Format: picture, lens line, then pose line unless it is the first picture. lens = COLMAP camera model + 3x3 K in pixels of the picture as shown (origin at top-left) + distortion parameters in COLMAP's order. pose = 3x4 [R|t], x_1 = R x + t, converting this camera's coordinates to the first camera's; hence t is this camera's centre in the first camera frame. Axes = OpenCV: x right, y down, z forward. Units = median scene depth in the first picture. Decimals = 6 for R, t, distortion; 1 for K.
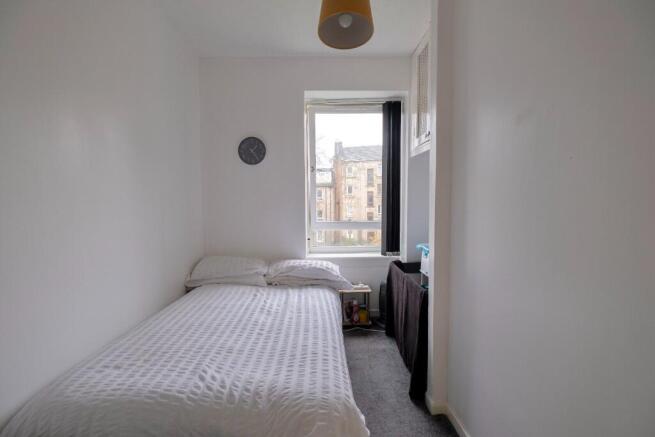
lens RADIAL K [[283.8, 0, 324.5], [0, 283.8, 219.6], [0, 0, 1]] dist [-0.002053, -0.000630]
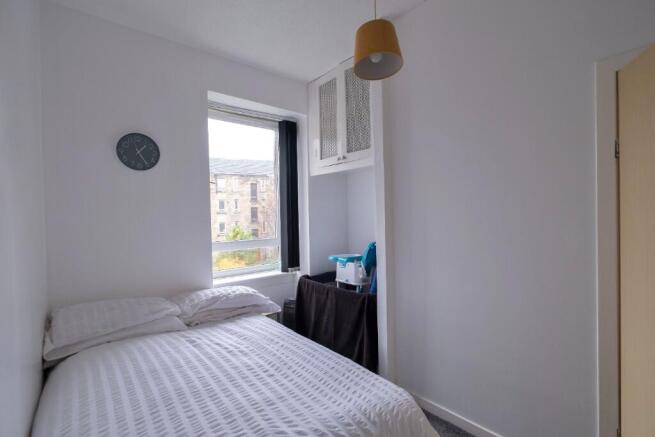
lens RADIAL K [[295.7, 0, 327.5], [0, 295.7, 218.5], [0, 0, 1]] dist [0.000149, -0.000258]
pose [[0.783835, -0.014140, 0.620809, -0.387561], [0.052755, 0.997643, -0.043886, -0.008743], [-0.618725, 0.067151, 0.782733, 0.108946]]
